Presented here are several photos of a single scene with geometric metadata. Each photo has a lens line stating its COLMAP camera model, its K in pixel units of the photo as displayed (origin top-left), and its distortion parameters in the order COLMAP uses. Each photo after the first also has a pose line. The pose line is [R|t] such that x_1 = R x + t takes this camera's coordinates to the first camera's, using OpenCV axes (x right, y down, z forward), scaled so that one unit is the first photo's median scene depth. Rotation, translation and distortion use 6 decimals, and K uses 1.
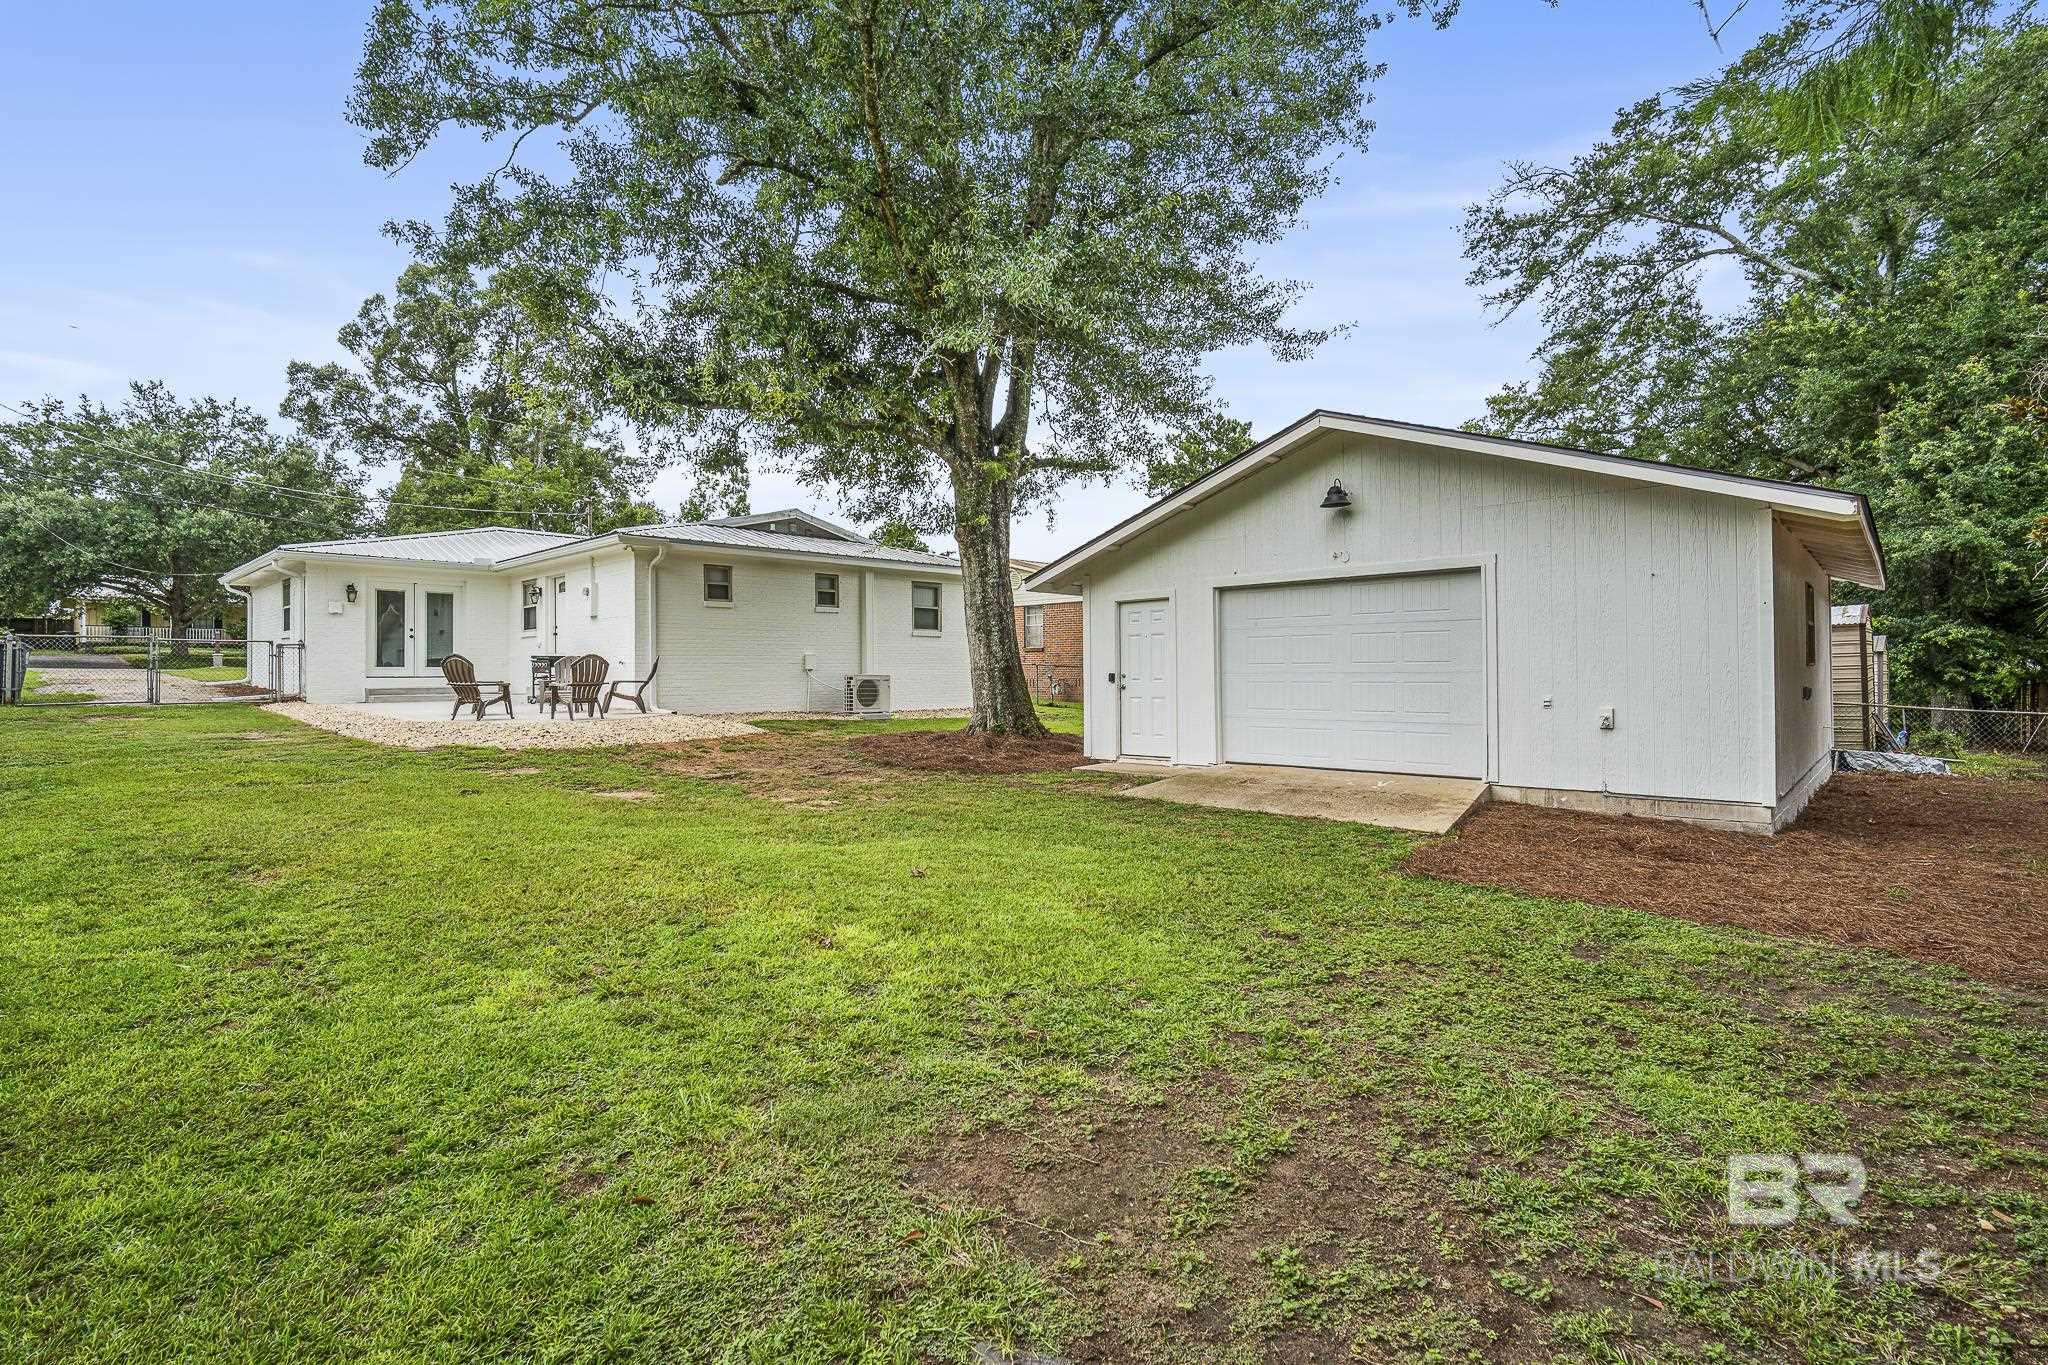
lens RADIAL K [[930.8, 0, 1007.2], [0, 930.8, 662.2], [0, 0, 1]] dist [-0.001969, -0.000258]
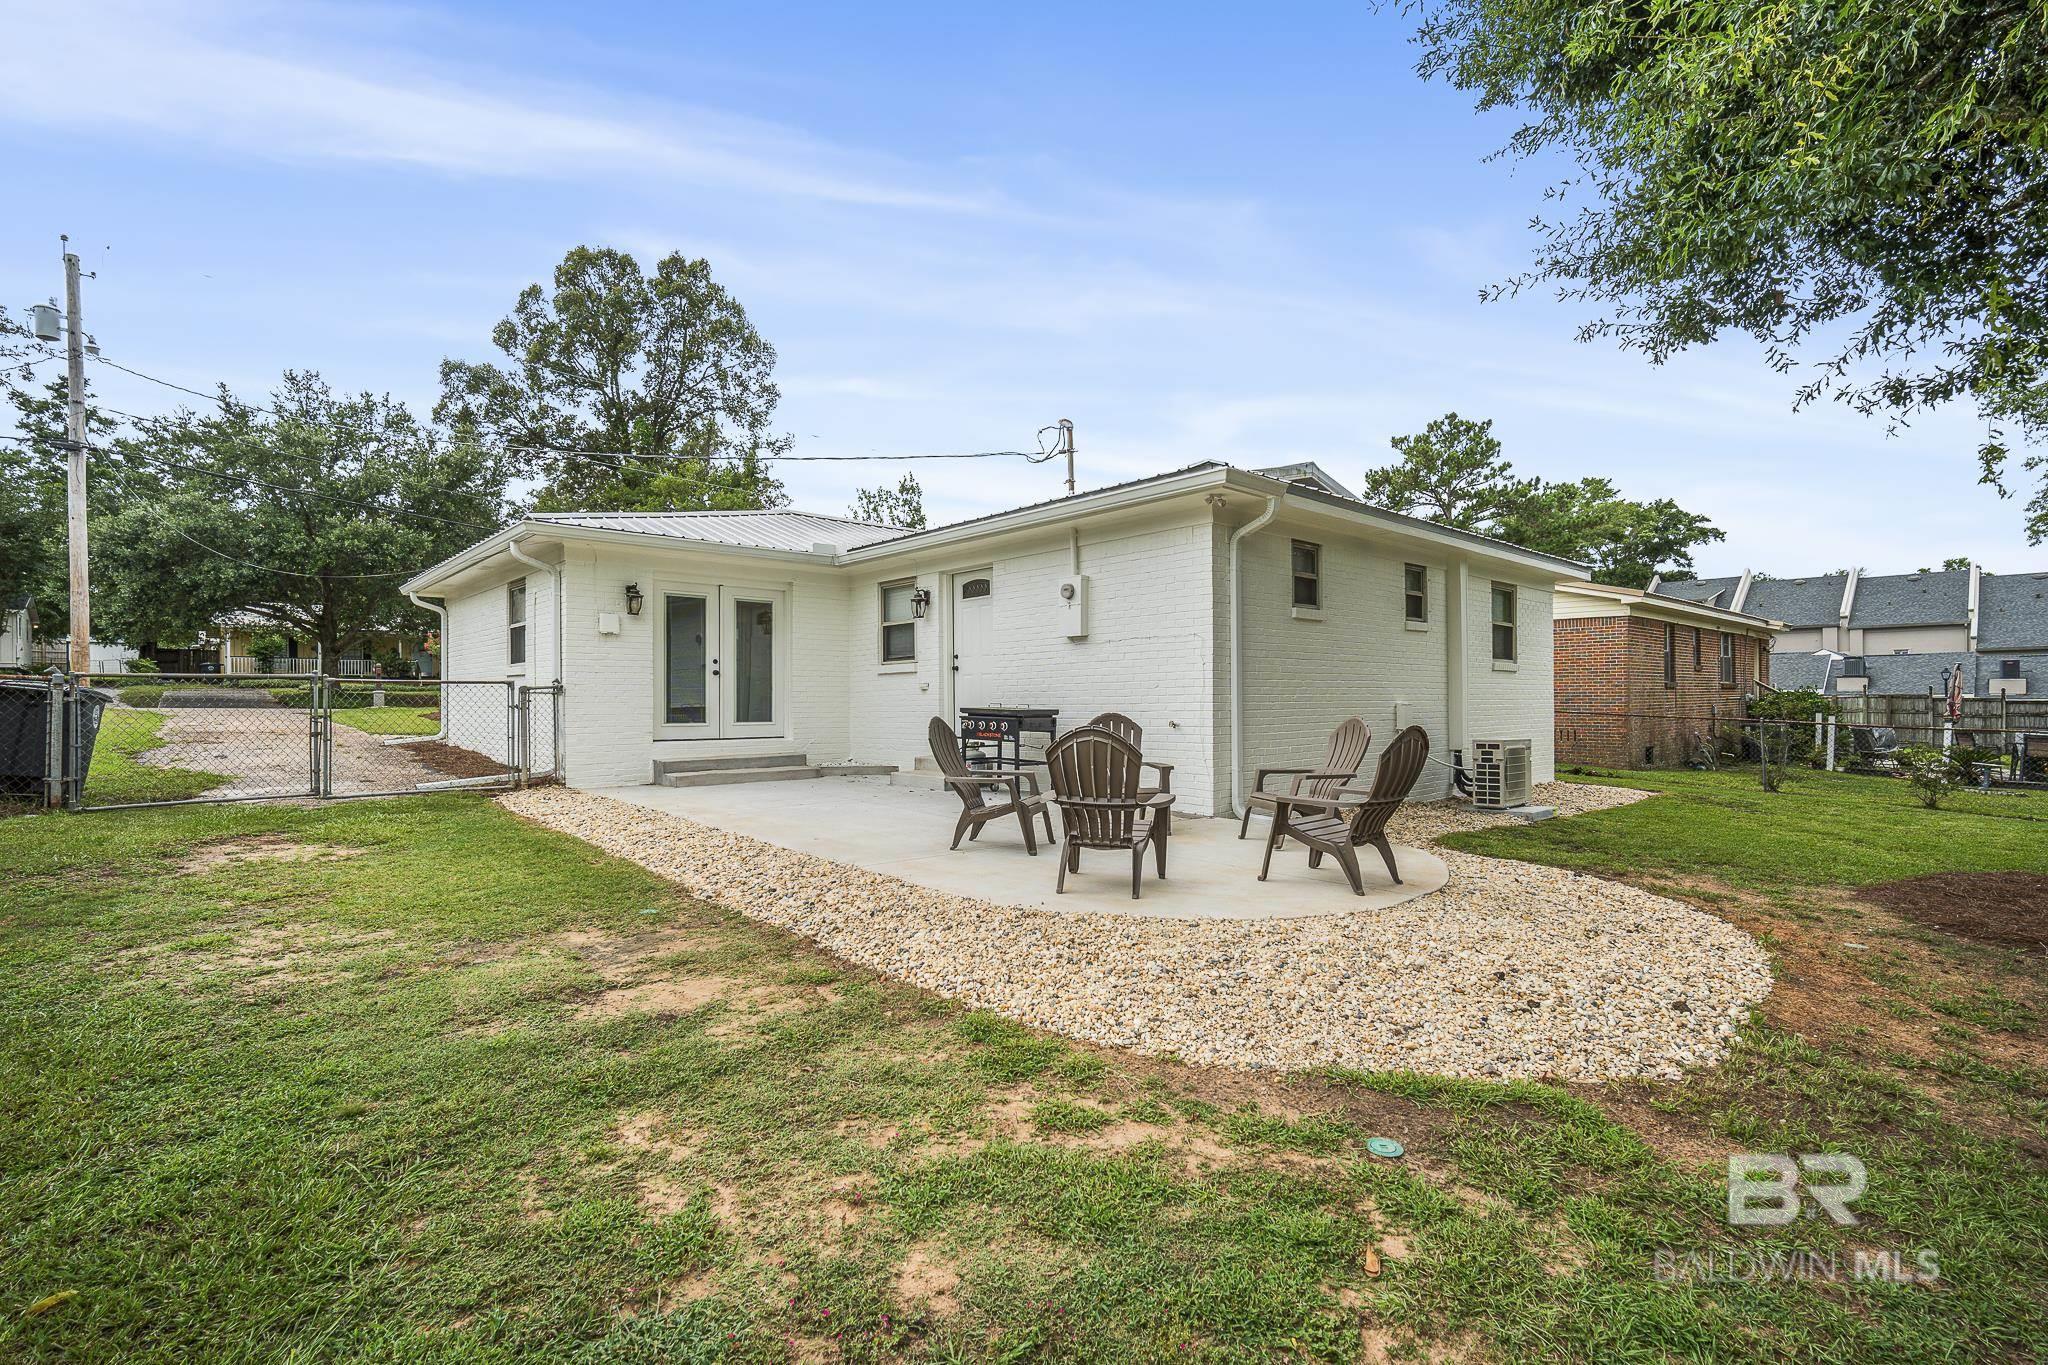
lens RADIAL K [[930.8, 0, 1041.0], [0, 930.8, 699.9], [0, 0, 1]] dist [-0.001969, -0.000258]
pose [[0.997713, 0.001769, -0.067572, -0.192166], [-0.001239, 0.999968, 0.007893, -0.007412], [0.067584, -0.007791, 0.997683, 0.202311]]
